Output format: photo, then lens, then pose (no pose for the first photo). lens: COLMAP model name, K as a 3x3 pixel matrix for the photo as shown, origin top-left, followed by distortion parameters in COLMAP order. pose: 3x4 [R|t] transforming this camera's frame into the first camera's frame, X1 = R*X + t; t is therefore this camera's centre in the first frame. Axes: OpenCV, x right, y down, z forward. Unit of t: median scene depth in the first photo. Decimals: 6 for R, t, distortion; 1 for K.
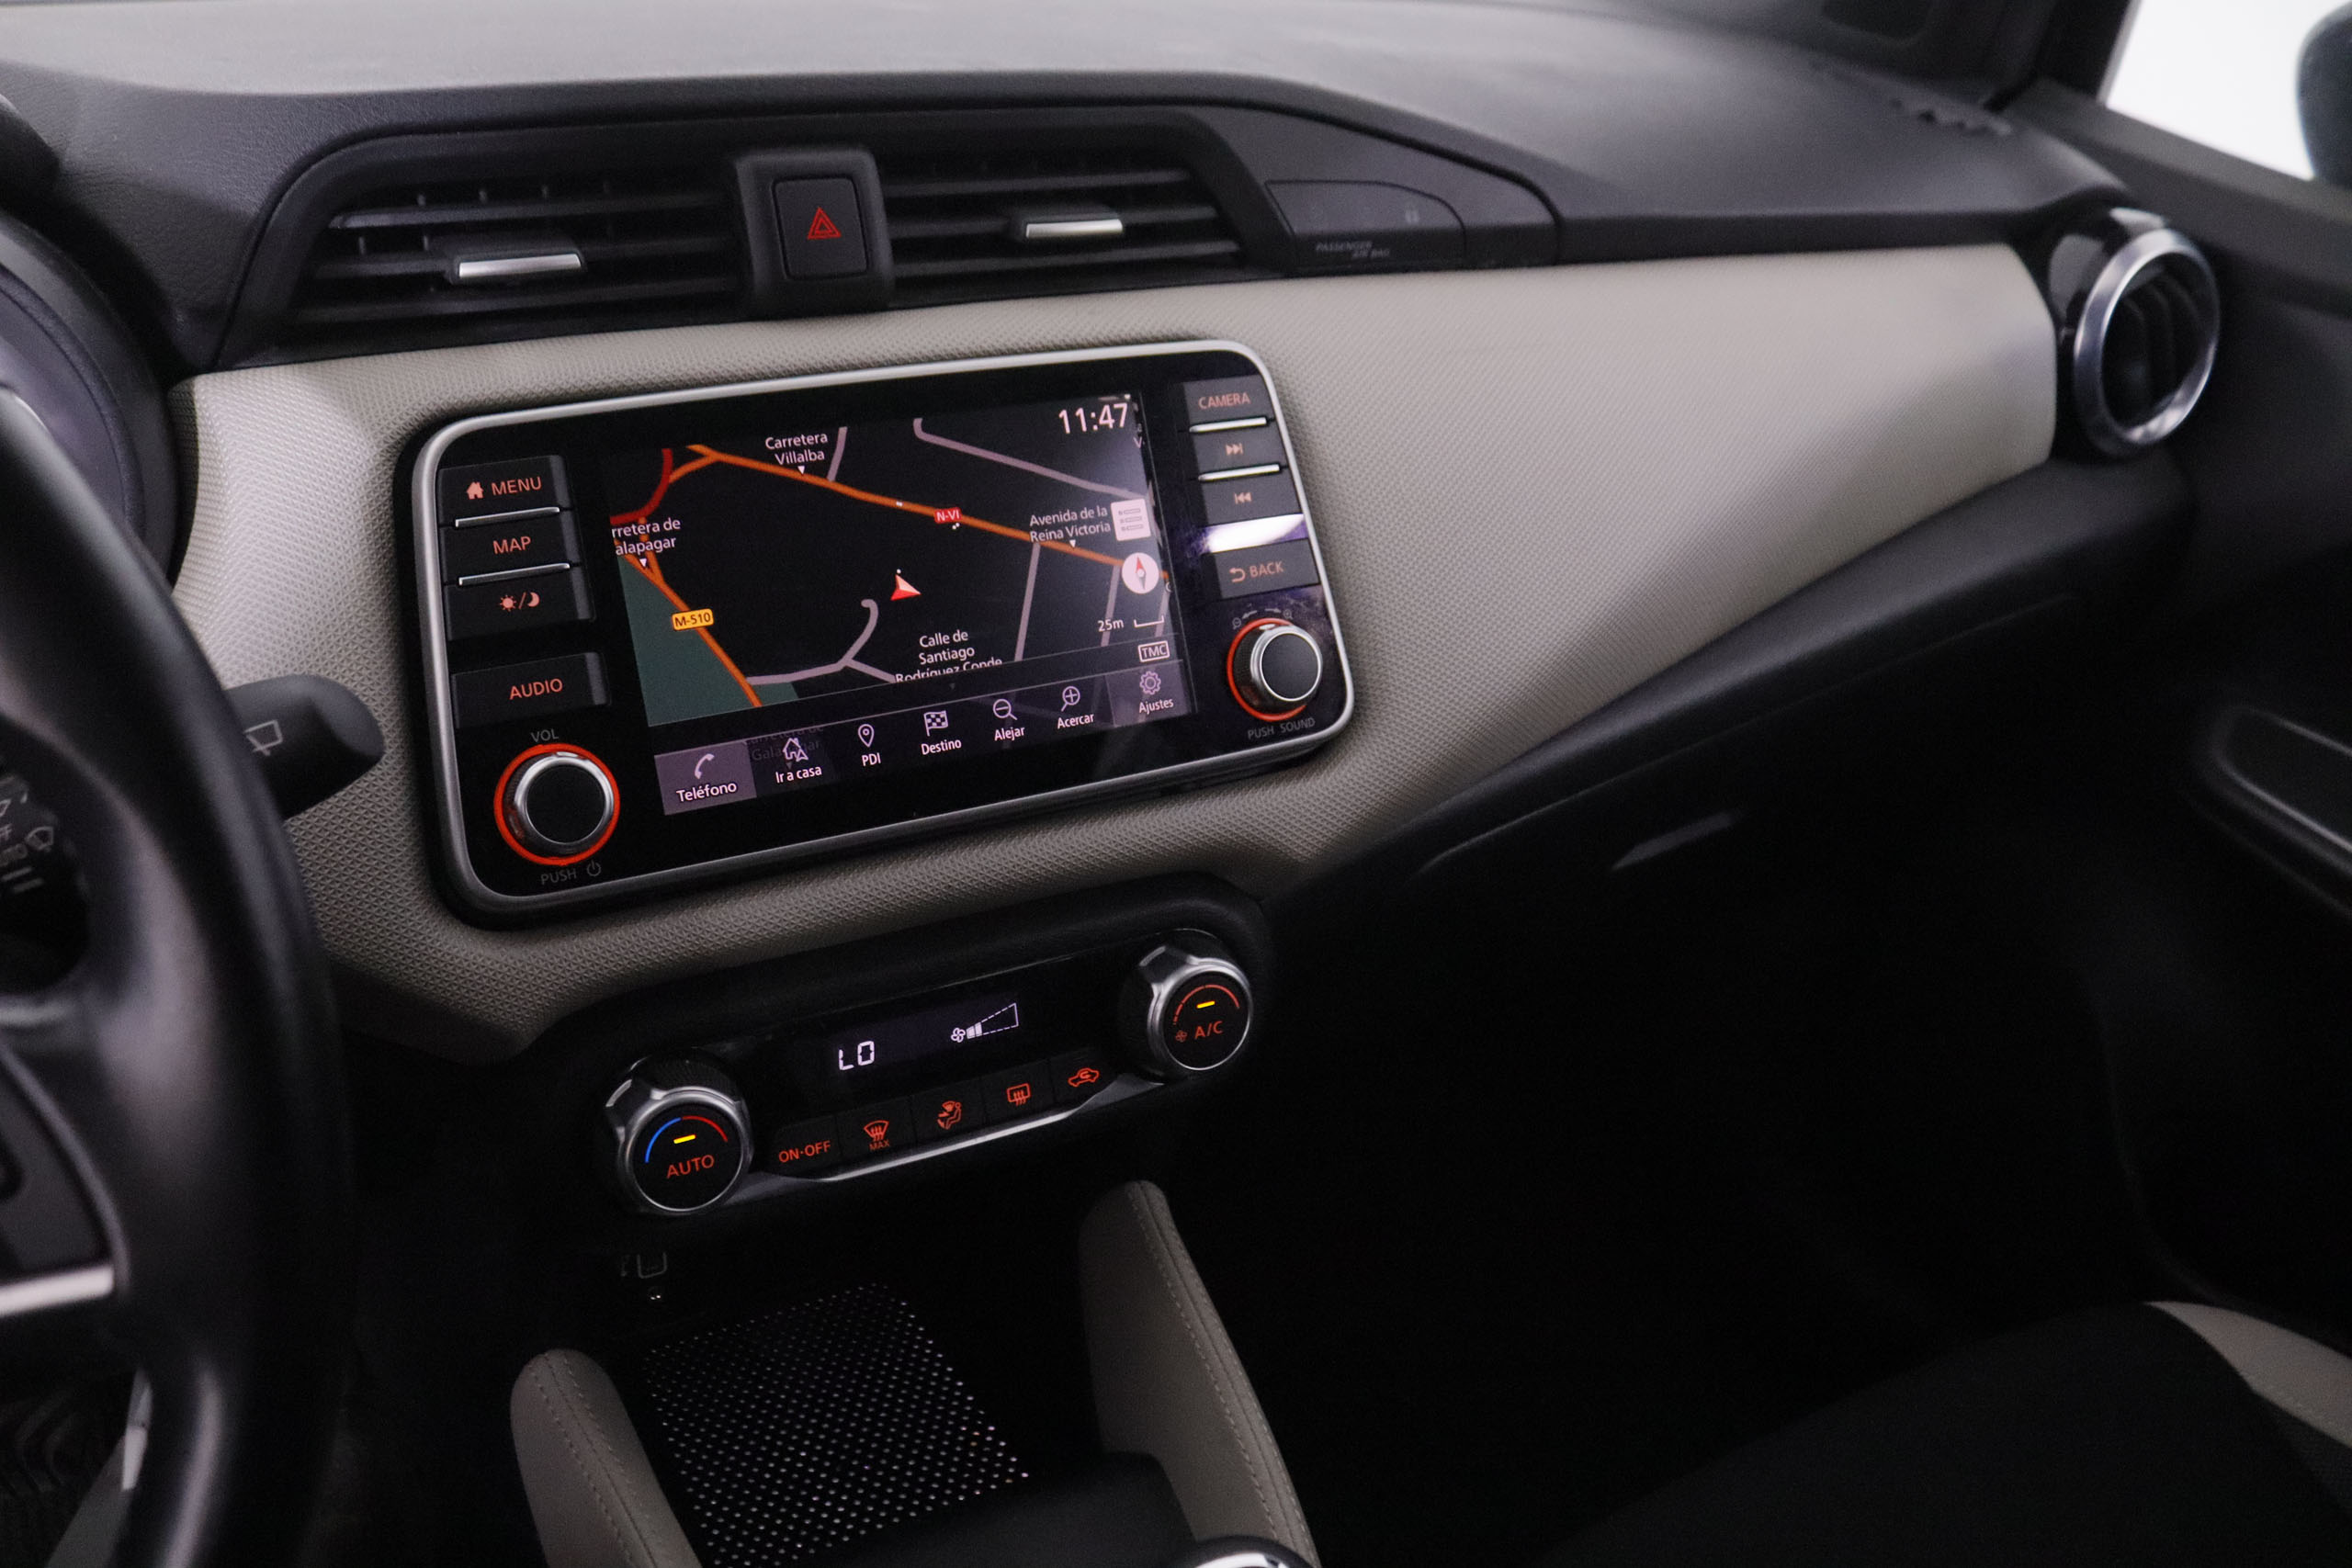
lens RADIAL K [[2008.7, 0, 1195.4], [0, 2008.7, 790.9], [0, 0, 1]] dist [-0.156983, 0.065518]
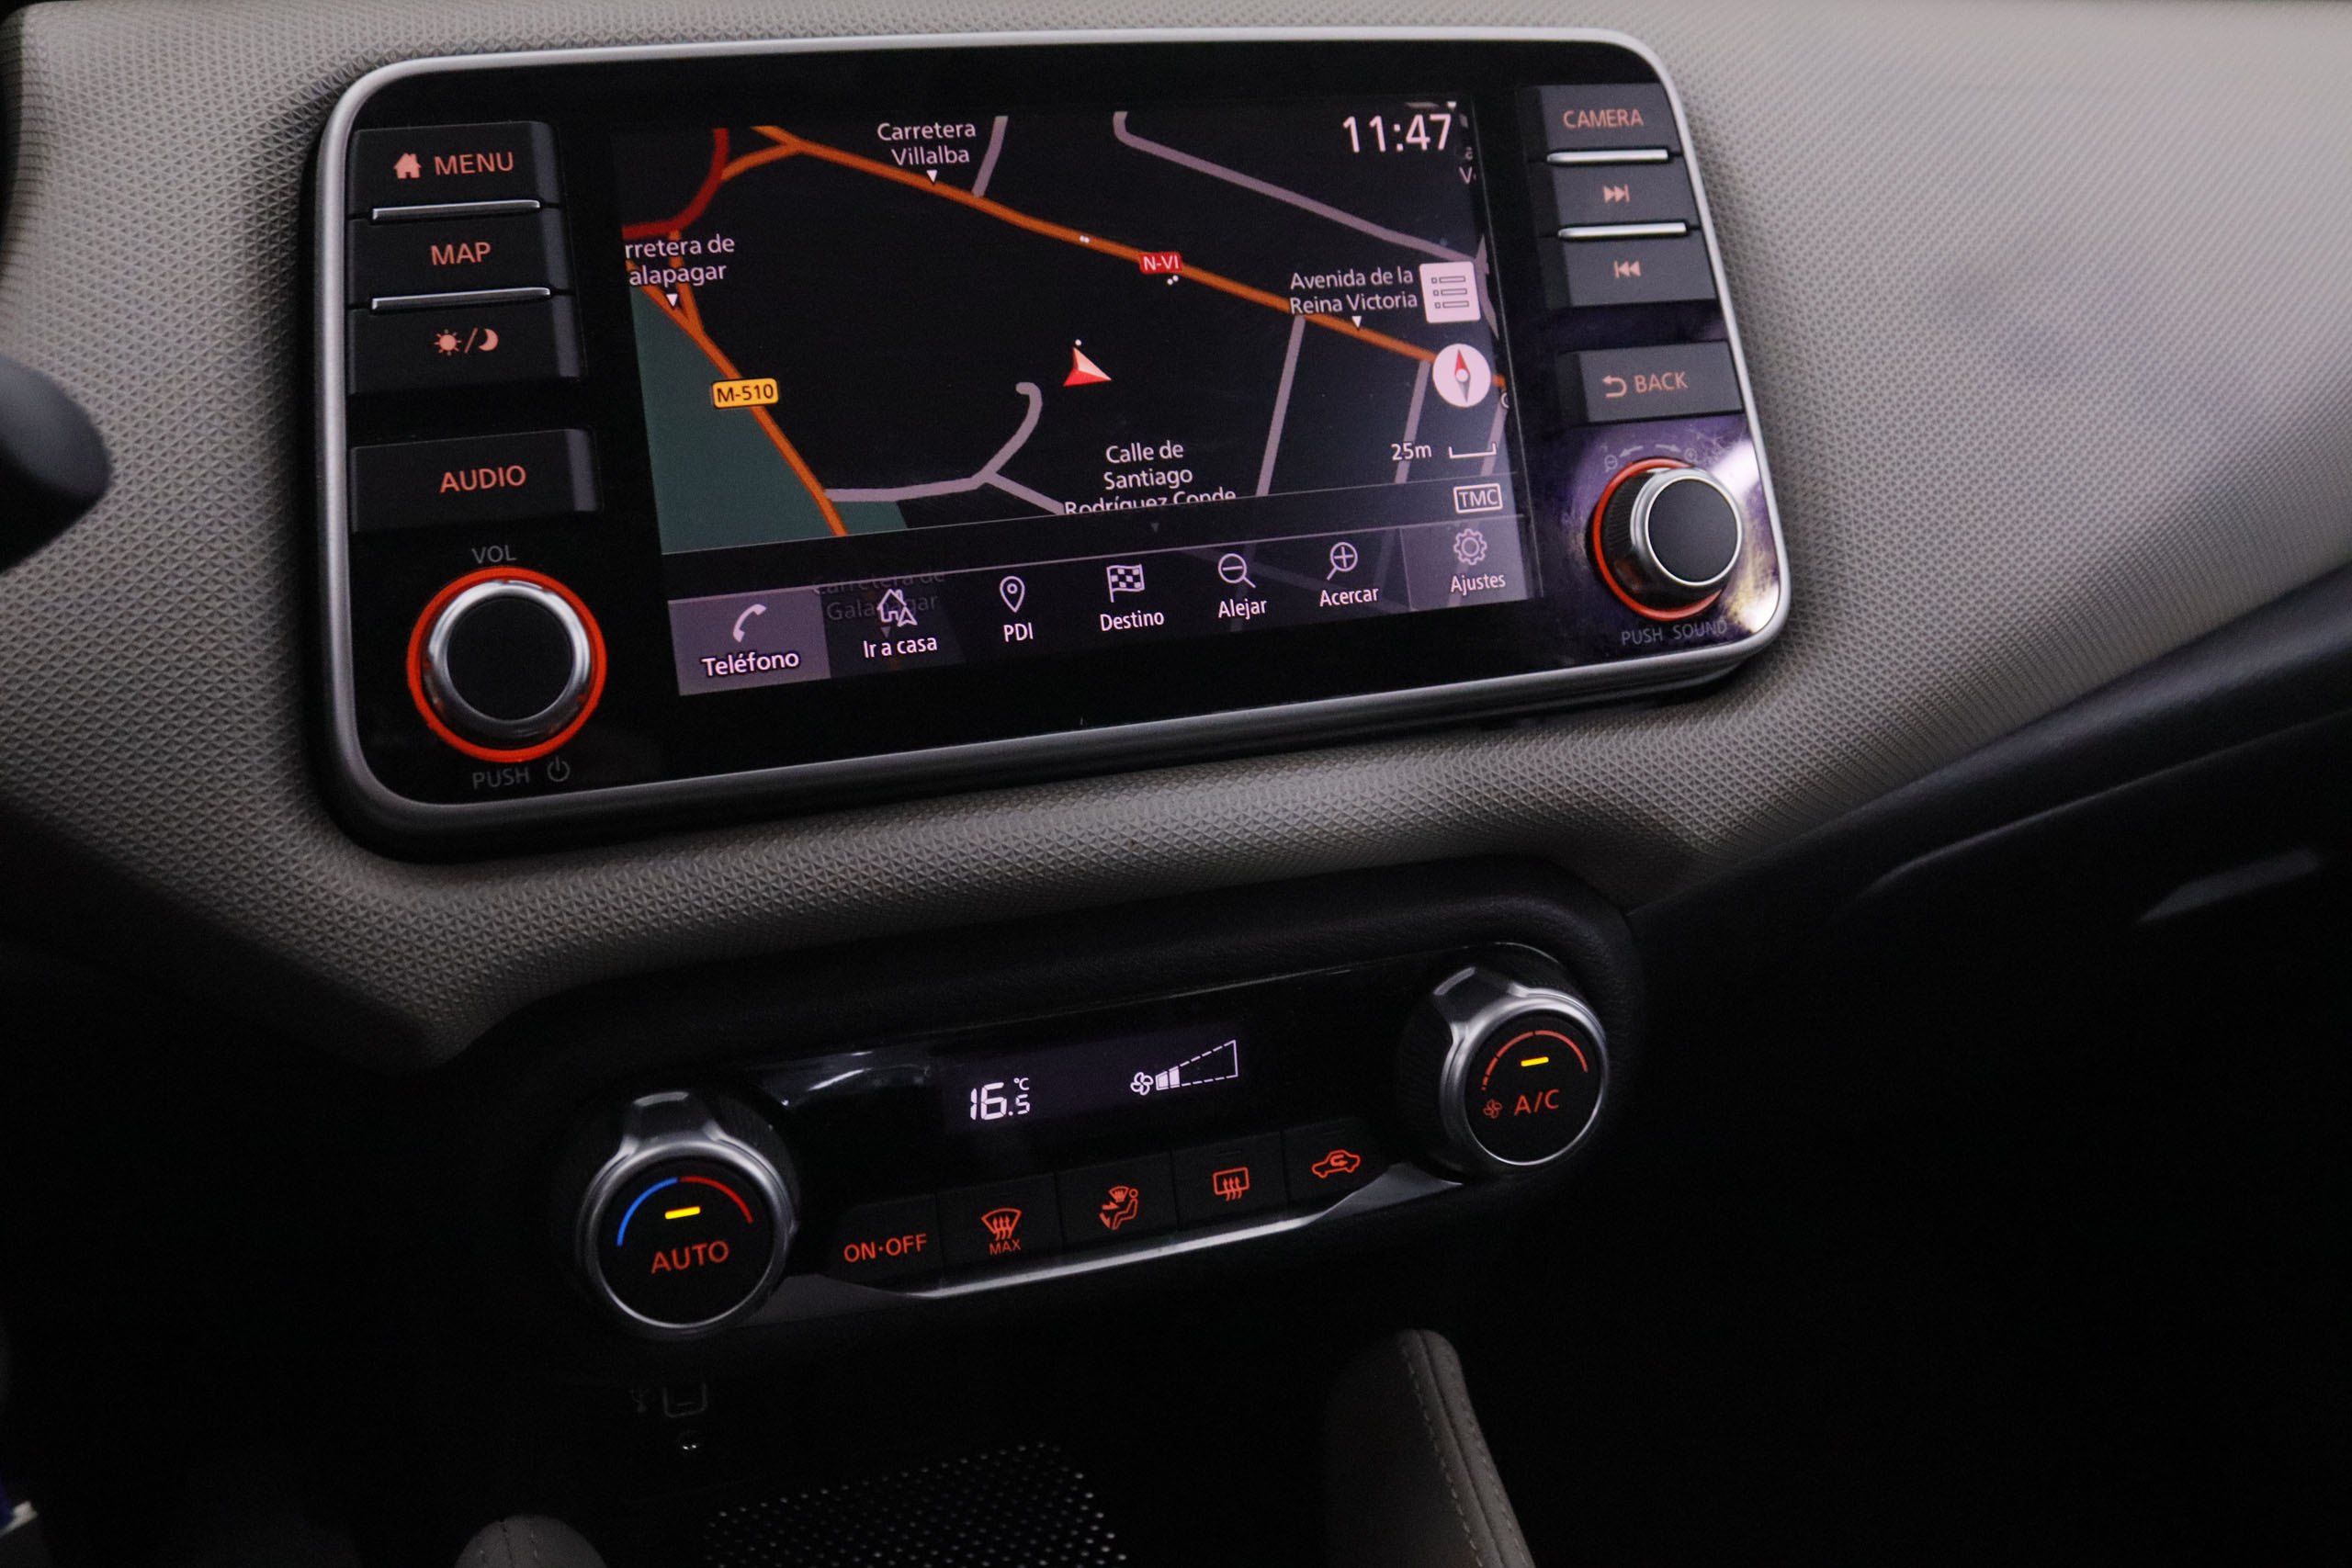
lens RADIAL K [[2275.2, 0, 1155.4], [0, 2275.2, 764.2], [0, 0, 1]] dist [-0.109627, 0.000000]
pose [[0.984753, 0.044835, -0.168083, 0.003238], [-0.051899, 0.997934, -0.037865, 0.047162], [0.166038, 0.046011, 0.985045, 0.278353]]
